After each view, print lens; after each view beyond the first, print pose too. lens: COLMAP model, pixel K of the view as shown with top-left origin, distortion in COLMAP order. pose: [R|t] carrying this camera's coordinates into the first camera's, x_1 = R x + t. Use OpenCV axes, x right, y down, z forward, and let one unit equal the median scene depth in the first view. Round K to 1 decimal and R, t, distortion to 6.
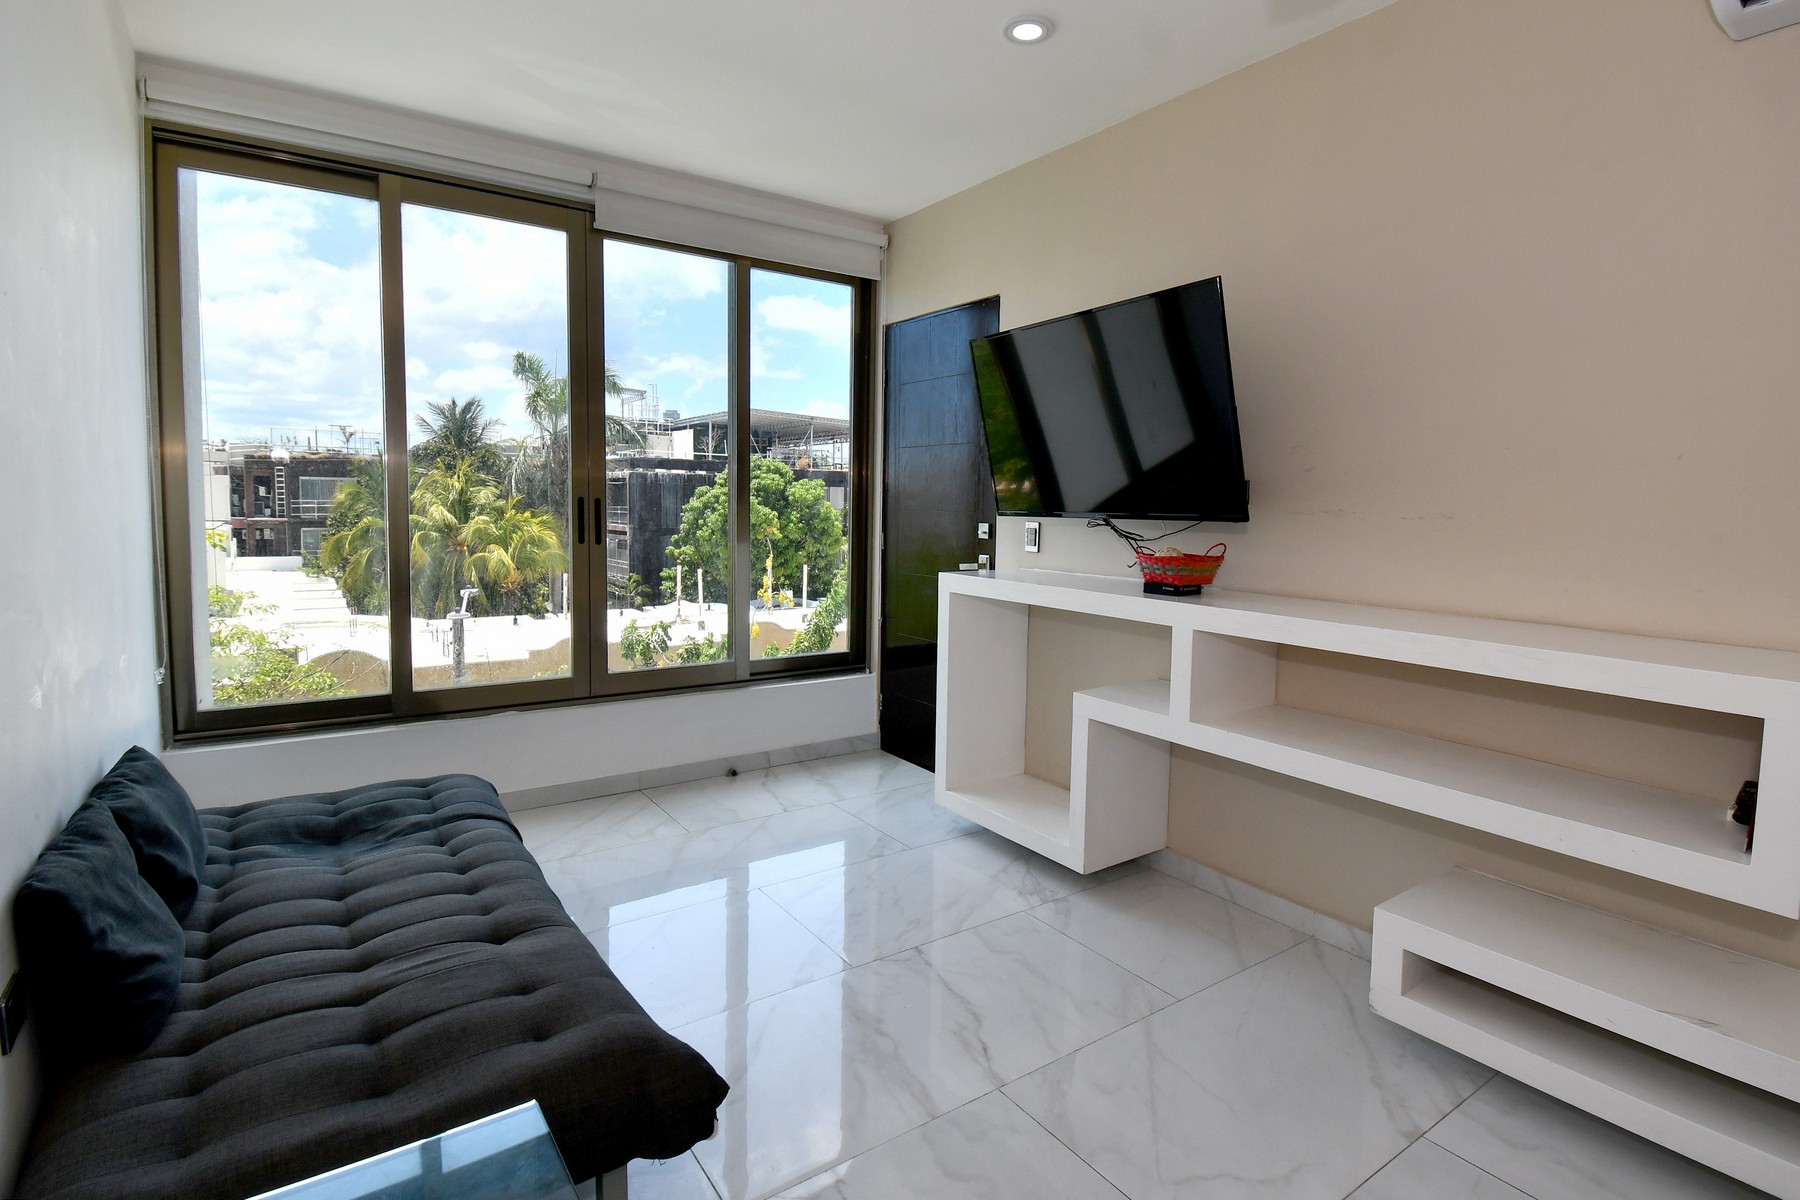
lens RADIAL K [[866.5, 0, 878.2], [0, 866.5, 557.2], [0, 0, 1]] dist [0.011739, -0.015305]
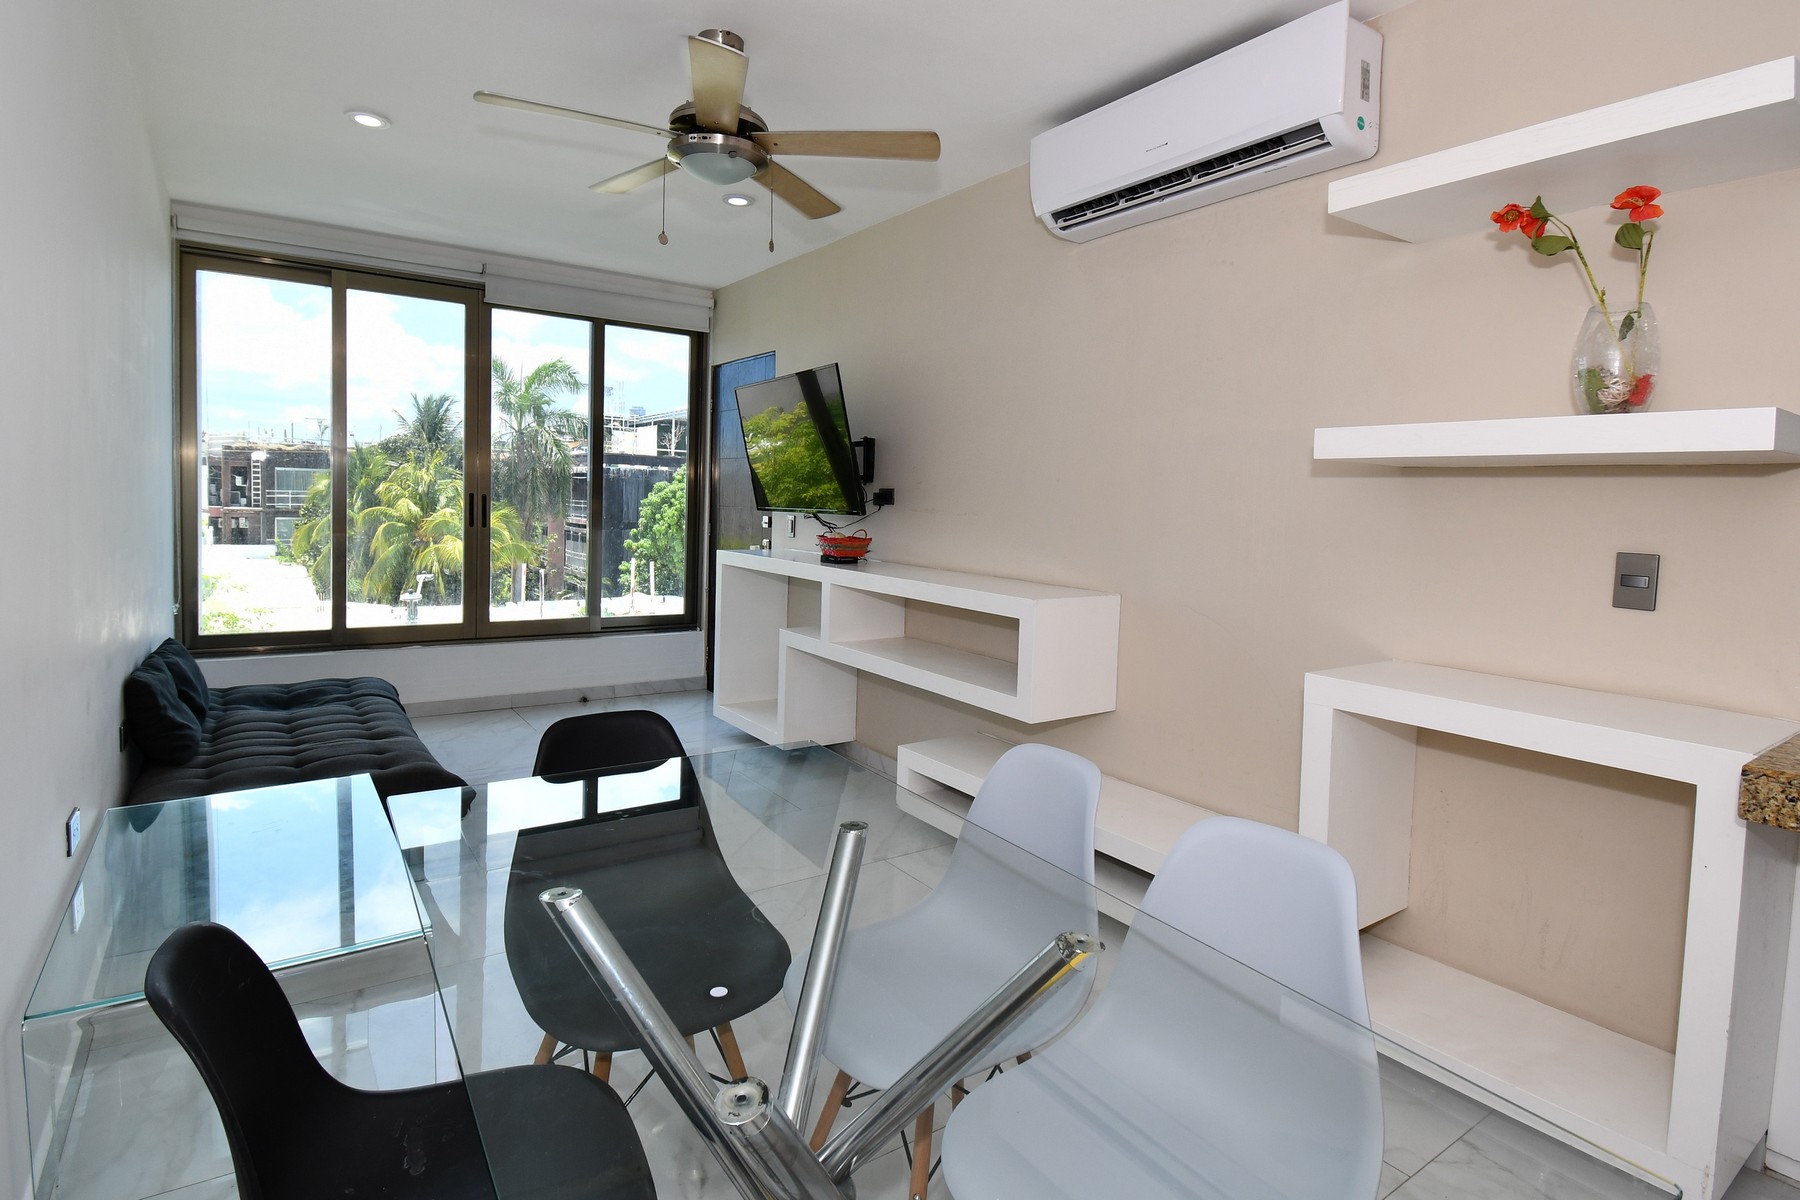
lens RADIAL K [[866.5, 0, 824.7], [0, 866.5, 537.8], [0, 0, 1]] dist [0.011739, -0.015305]
pose [[0.999656, 0.014140, -0.022102, 0.258549], [-0.014566, 0.999710, -0.019198, 0.020700], [0.021824, 0.019514, 0.999571, -0.380610]]
